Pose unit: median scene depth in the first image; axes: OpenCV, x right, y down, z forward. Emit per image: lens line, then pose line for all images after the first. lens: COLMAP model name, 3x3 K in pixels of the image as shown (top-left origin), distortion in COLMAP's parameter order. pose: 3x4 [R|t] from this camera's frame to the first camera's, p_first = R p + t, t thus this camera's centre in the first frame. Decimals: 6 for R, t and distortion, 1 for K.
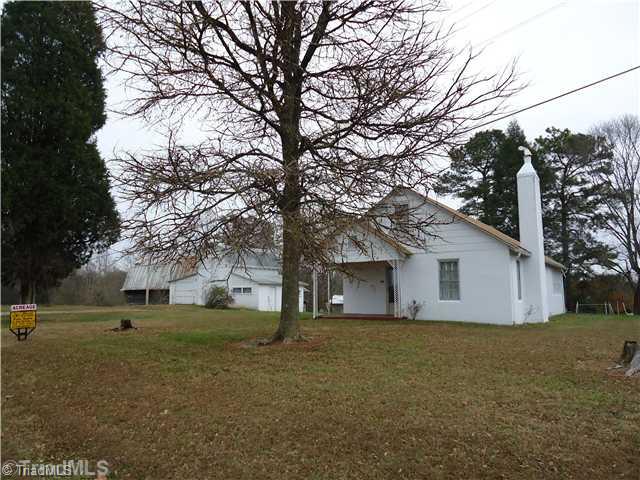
lens RADIAL K [[478.0, 0, 320.0], [0, 478.0, 240.0], [0, 0, 1]] dist [0.001387, -0.000794]
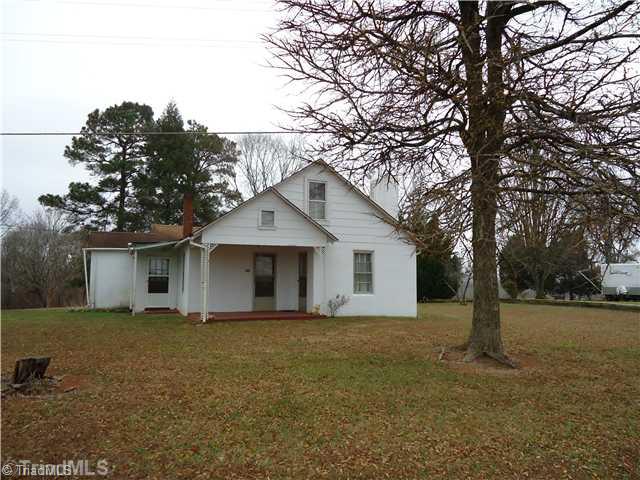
lens RADIAL K [[478.0, 0, 320.0], [0, 478.0, 240.0], [0, 0, 1]] dist [0.001387, -0.000794]
pose [[0.581879, 0.086850, 0.808625, -0.176069], [-0.112280, 0.993339, -0.025893, 0.017089], [-0.805487, -0.075726, 0.587755, 0.164696]]
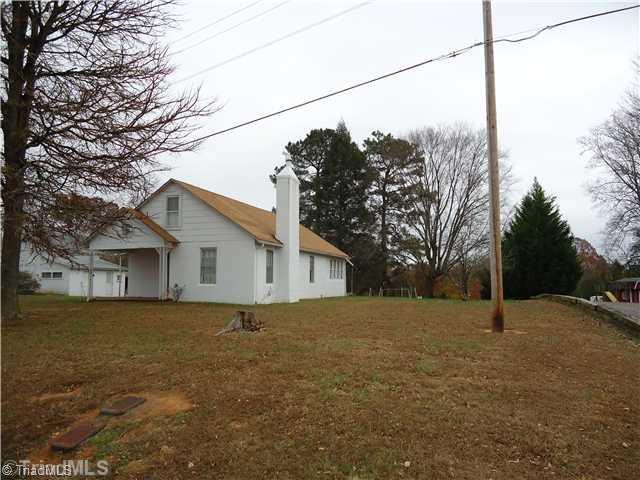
lens RADIAL K [[478.0, 0, 320.0], [0, 478.0, 240.0], [0, 0, 1]] dist [0.001387, -0.000794]
pose [[0.964269, 0.024614, 0.263780, 0.071755], [-0.031859, 0.999223, 0.023223, -0.003974], [-0.263003, -0.030797, 0.964303, -0.050817]]
